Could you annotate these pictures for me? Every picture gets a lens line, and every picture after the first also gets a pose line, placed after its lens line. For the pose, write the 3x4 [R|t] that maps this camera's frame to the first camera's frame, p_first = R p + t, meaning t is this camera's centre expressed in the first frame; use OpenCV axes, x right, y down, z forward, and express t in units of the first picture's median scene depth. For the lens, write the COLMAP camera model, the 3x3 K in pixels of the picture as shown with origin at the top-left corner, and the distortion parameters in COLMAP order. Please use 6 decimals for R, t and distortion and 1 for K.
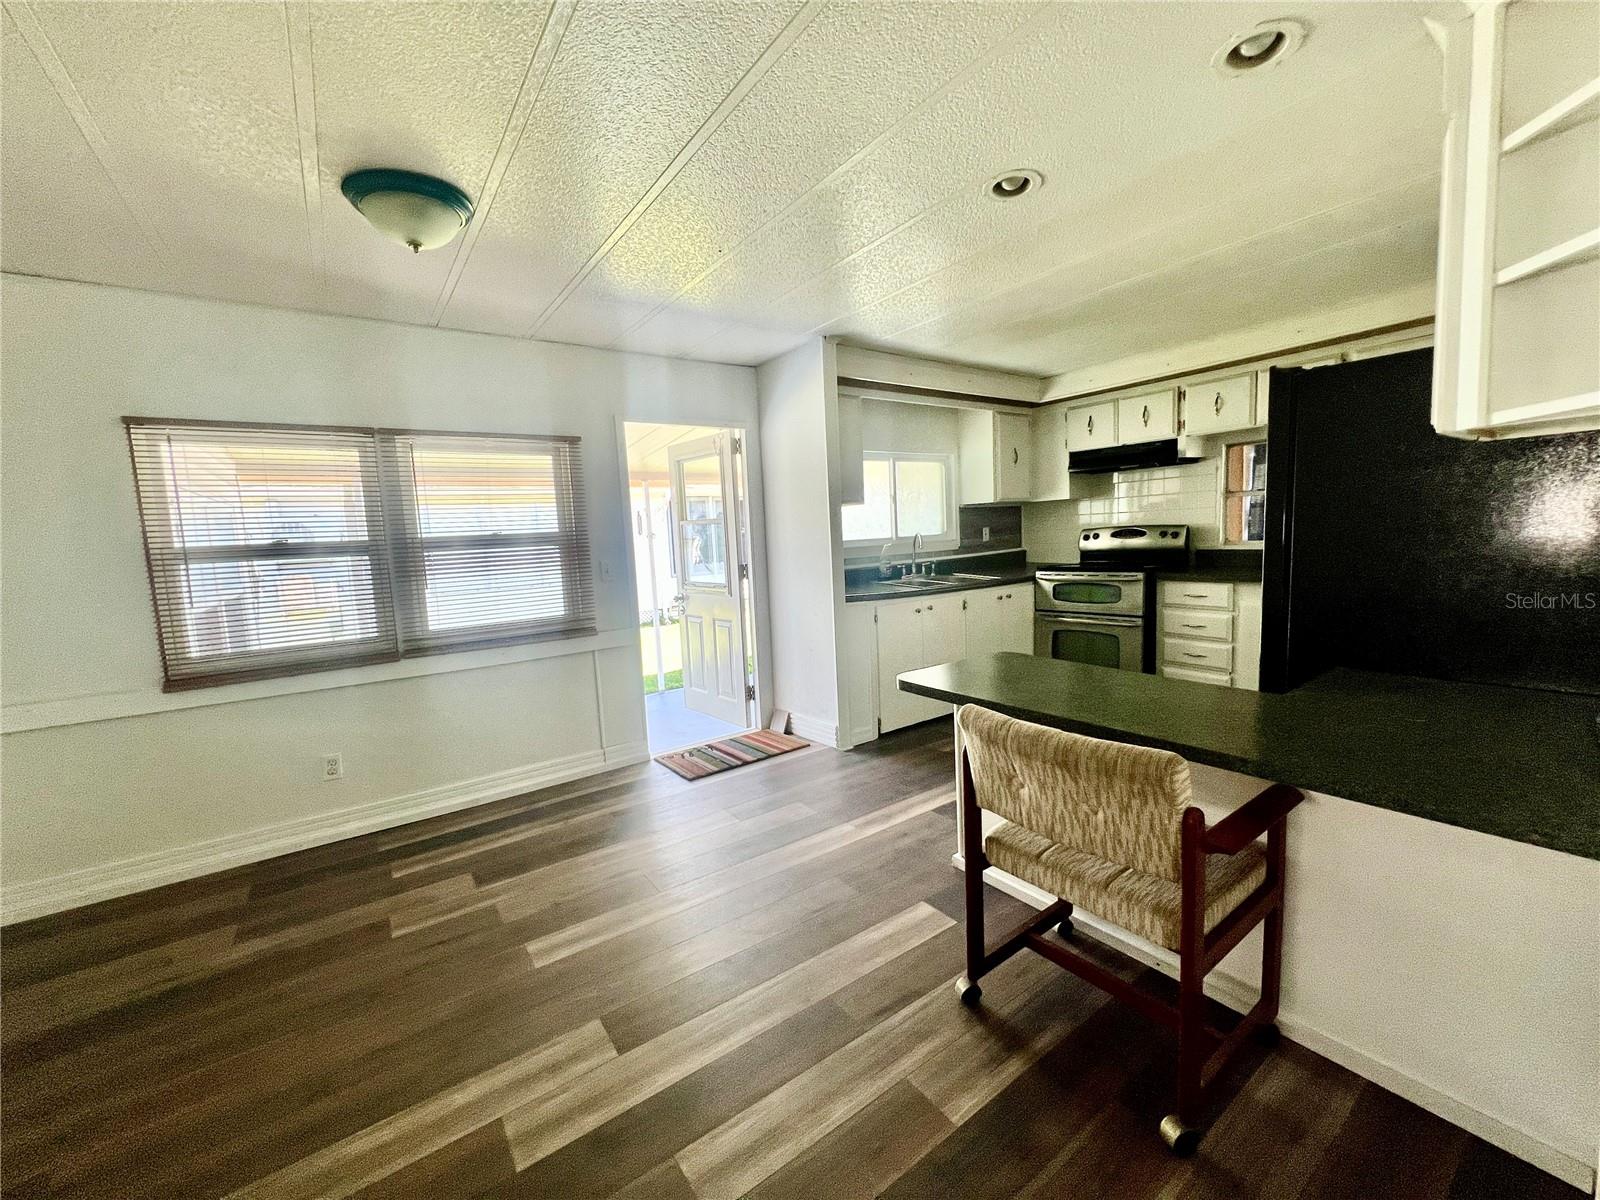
lens RADIAL K [[641.4, 0, 795.4], [0, 641.4, 595.7], [0, 0, 1]] dist [-0.002205, 0.000361]
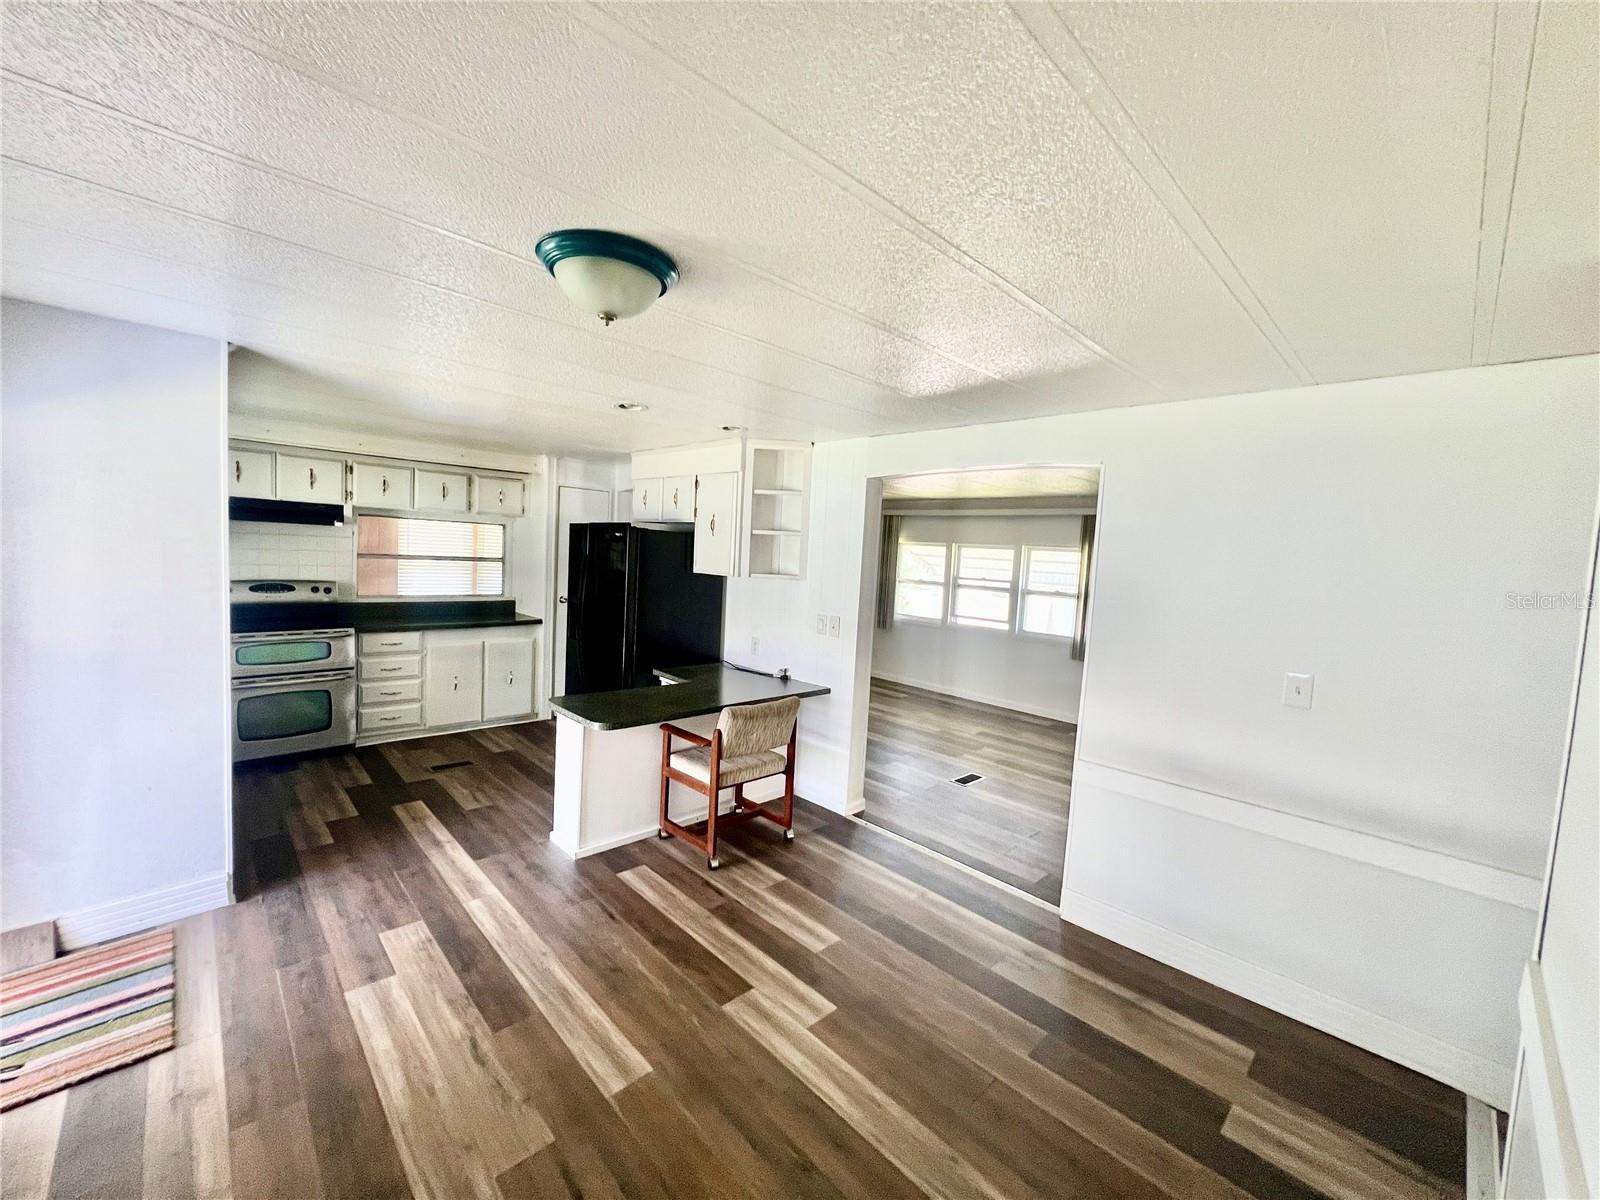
lens RADIAL K [[641.4, 0, 799.9], [0, 641.4, 599.9], [0, 0, 1]] dist [-0.002205, 0.000361]
pose [[-0.158136, -0.037662, 0.986699, -0.693549], [0.055514, 0.997353, 0.046966, -0.097267], [-0.985856, 0.062203, -0.155627, 0.434213]]
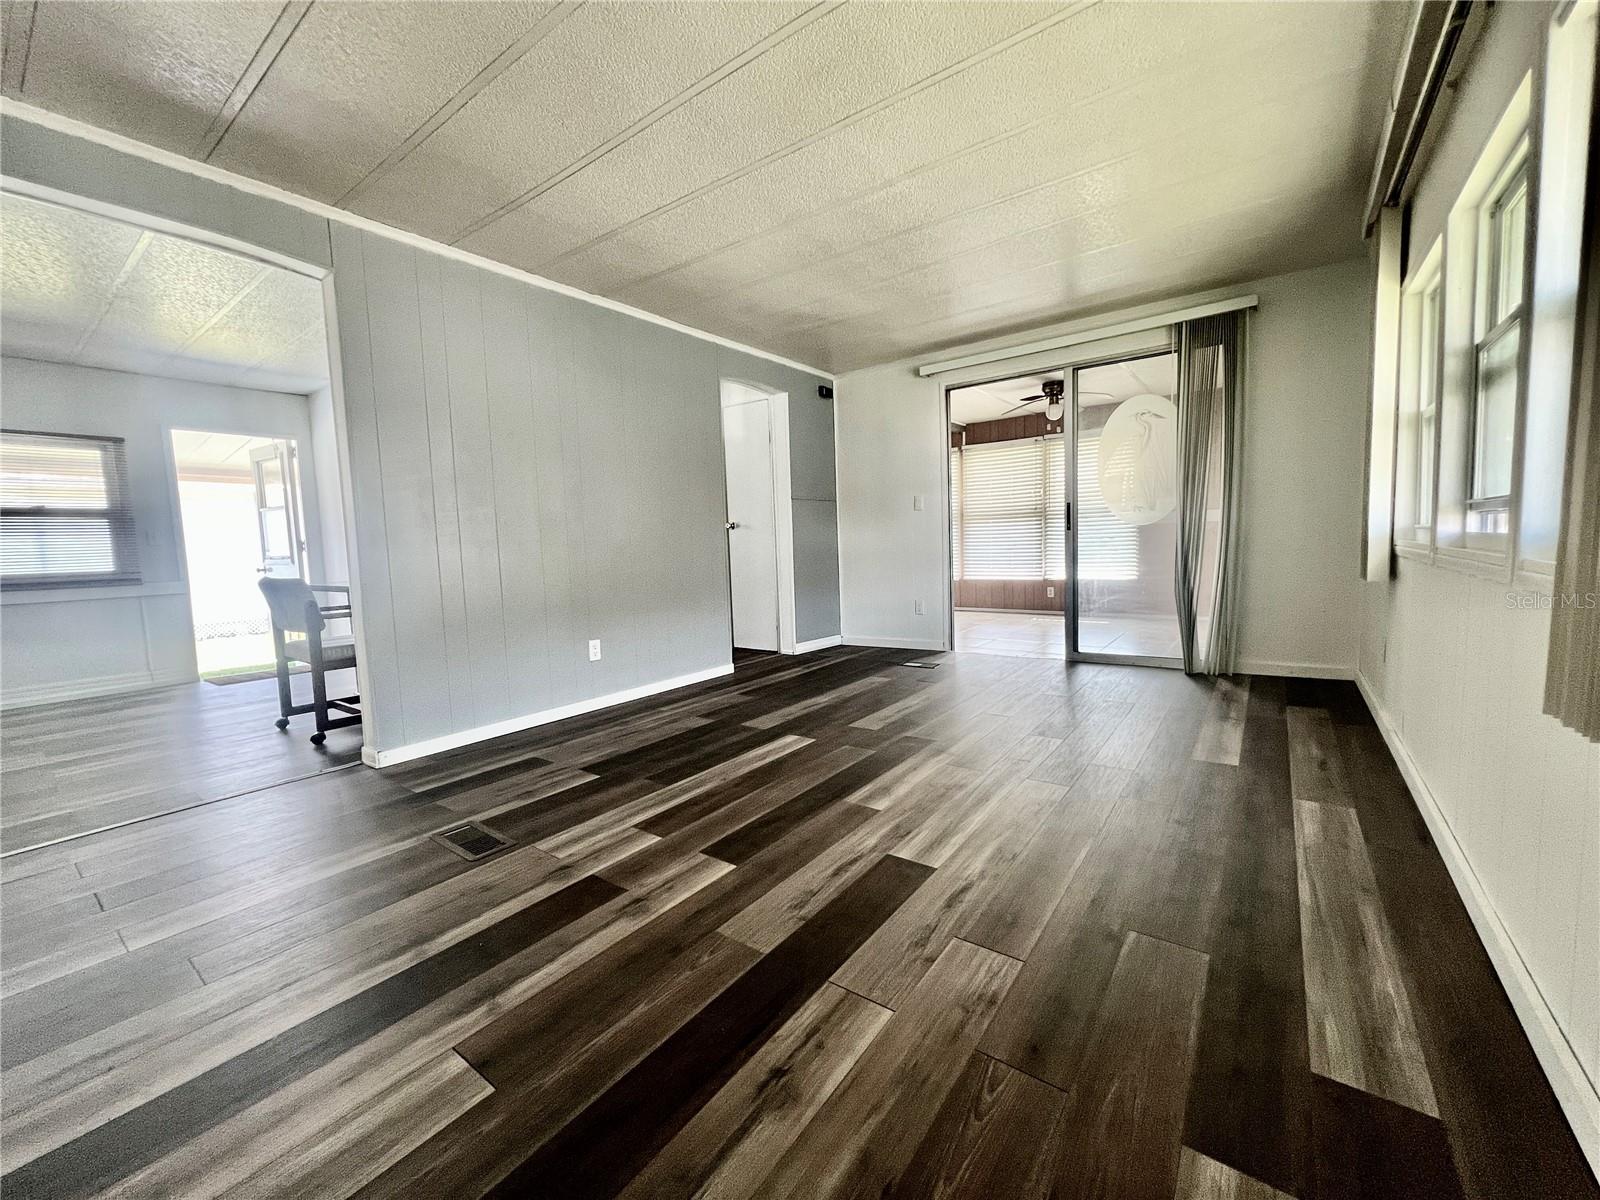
lens RADIAL K [[641.4, 0, 797.8], [0, 641.4, 601.3], [0, 0, 1]] dist [-0.002205, 0.000361]
pose [[0.952156, -0.015652, 0.305212, 0.518160], [0.022806, 0.999542, -0.019888, 0.134083], [-0.304761, 0.025897, 0.952077, -0.617531]]
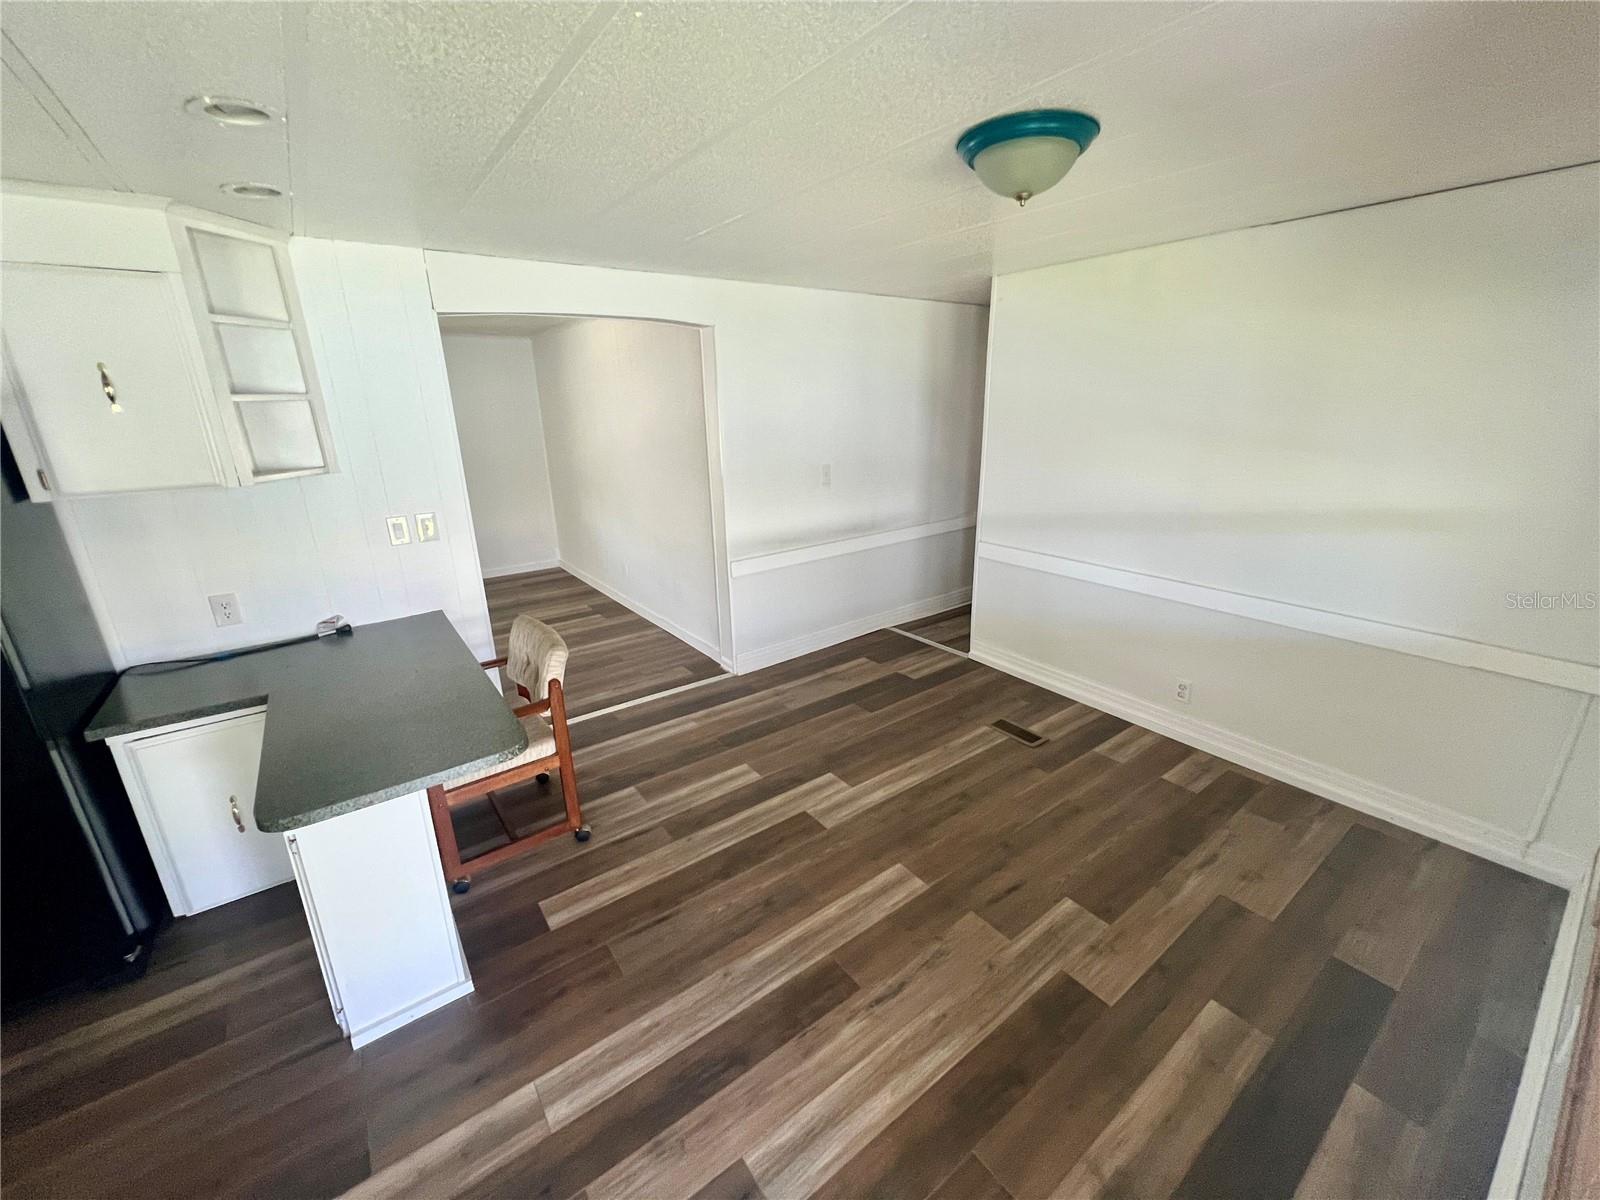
lens RADIAL K [[641.4, 0, 798.9], [0, 641.4, 598.5], [0, 0, 1]] dist [-0.002205, 0.000361]
pose [[-0.997492, 0.070460, -0.006766, -0.115011], [0.062071, 0.916644, 0.394856, -0.195478], [0.034023, 0.393446, -0.918718, 0.952748]]
